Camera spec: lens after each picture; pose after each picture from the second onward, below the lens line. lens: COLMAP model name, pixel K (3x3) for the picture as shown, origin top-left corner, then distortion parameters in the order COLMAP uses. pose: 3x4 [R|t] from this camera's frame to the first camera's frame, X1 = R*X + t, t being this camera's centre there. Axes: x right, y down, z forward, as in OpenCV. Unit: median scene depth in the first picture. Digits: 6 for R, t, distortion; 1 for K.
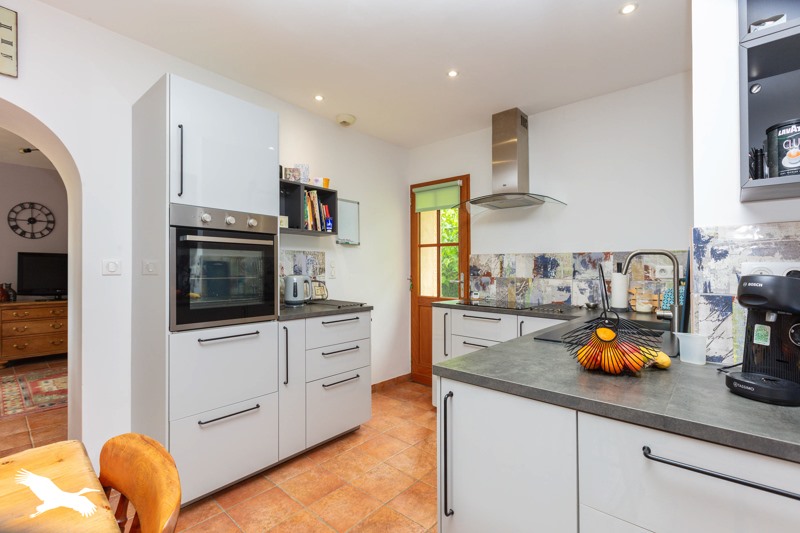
lens RADIAL K [[342.7, 0, 405.7], [0, 342.7, 252.5], [0, 0, 1]] dist [0.001346, 0.000113]
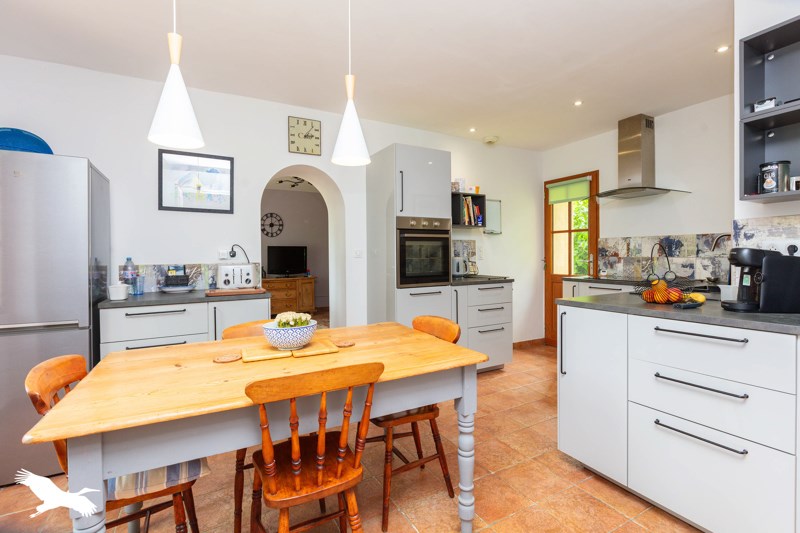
lens RADIAL K [[355.8, 0, 390.0], [0, 355.8, 268.7], [0, 0, 1]] dist [-0.003944, -0.000090]
pose [[0.921107, -0.000569, -0.389309, 0.001058], [0.033904, 0.996317, 0.078761, -0.012070], [0.387830, -0.085746, 0.917734, -0.472691]]
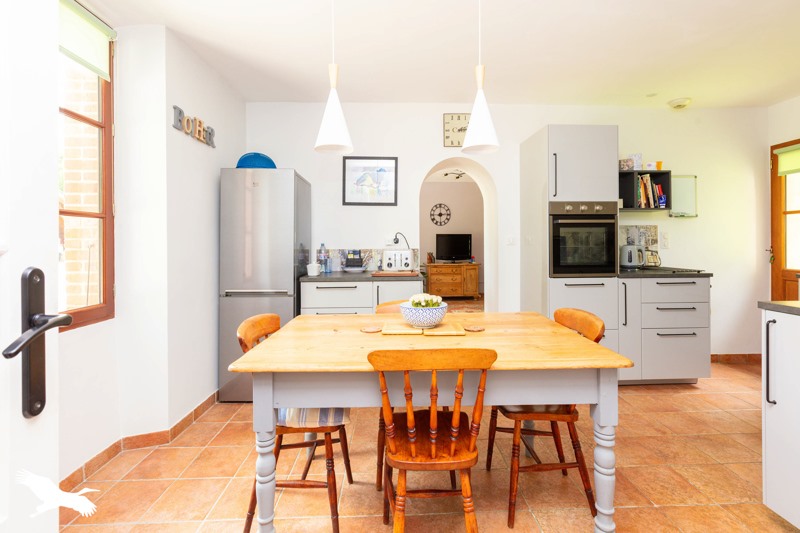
lens RADIAL K [[342.7, 0, 405.7], [0, 342.7, 252.5], [0, 0, 1]] dist [0.001346, 0.000113]
pose [[0.662442, 0.009871, -0.749048, 0.071729], [0.043232, 0.997743, 0.051381, -0.006421], [0.747865, -0.066419, 0.660520, -0.424961]]
